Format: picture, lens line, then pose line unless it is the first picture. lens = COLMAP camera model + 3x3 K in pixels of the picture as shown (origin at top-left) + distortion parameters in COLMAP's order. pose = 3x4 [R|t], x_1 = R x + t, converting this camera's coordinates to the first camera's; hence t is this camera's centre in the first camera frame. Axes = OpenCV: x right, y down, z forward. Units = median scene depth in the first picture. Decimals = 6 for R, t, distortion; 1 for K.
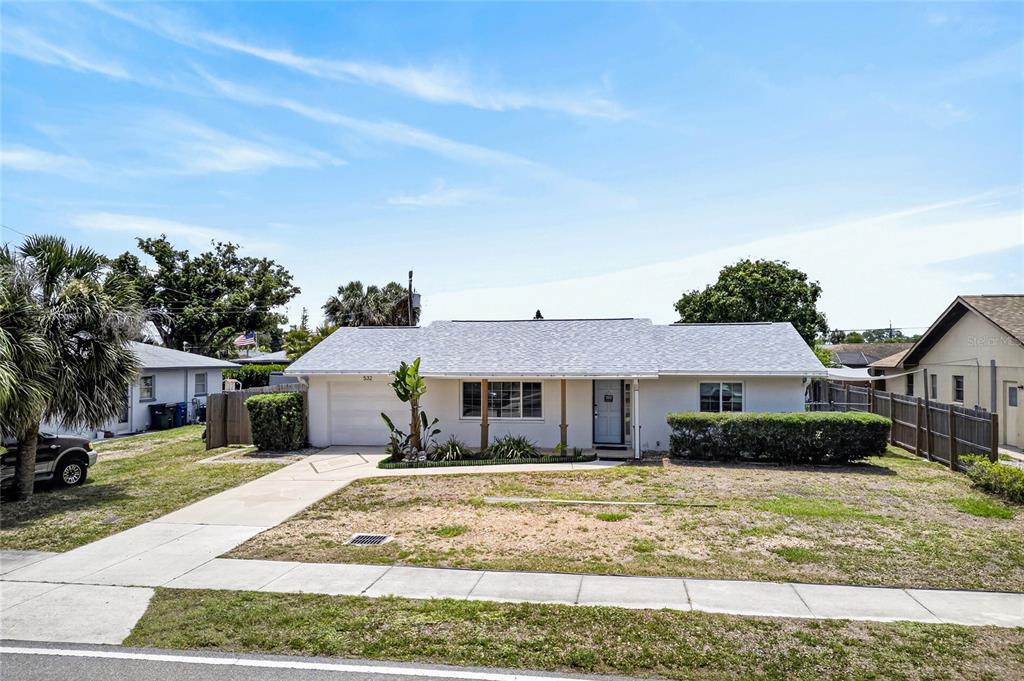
lens RADIAL K [[723.9, 0, 511.7], [0, 723.9, 360.3], [0, 0, 1]] dist [0.022627, -0.002086]
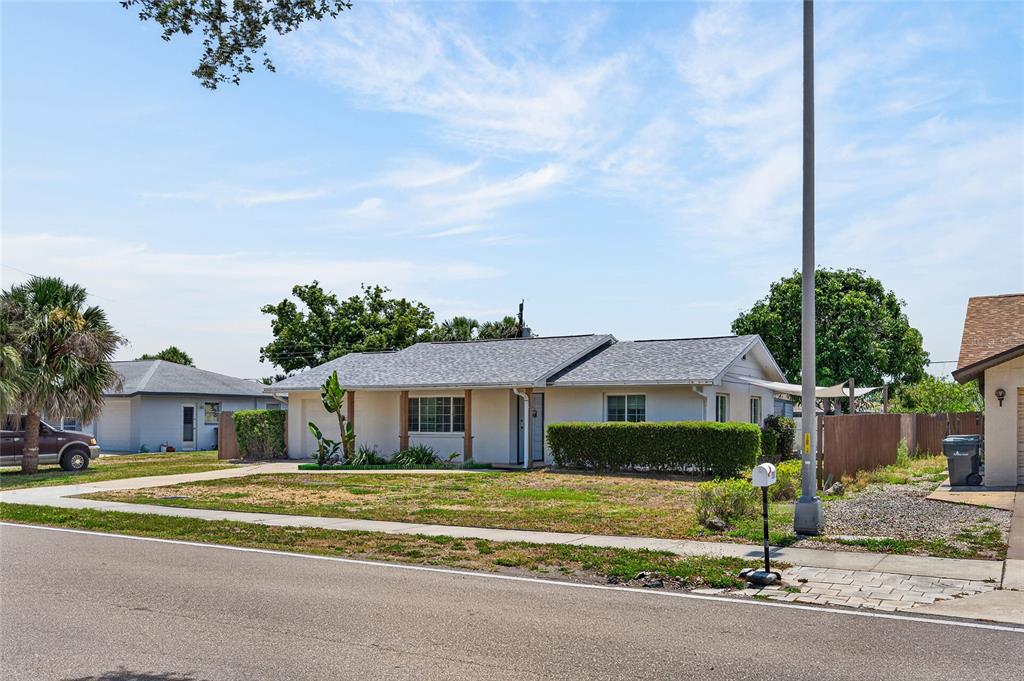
lens RADIAL K [[884.3, 0, 511.2], [0, 884.3, 425.9], [0, 0, 1]] dist [-0.001165, 0.001594]
pose [[0.929917, 0.006612, -0.367710, 0.541494], [-0.007018, 0.999975, 0.000233, 0.067866], [0.367702, 0.002364, 0.929941, -0.133869]]
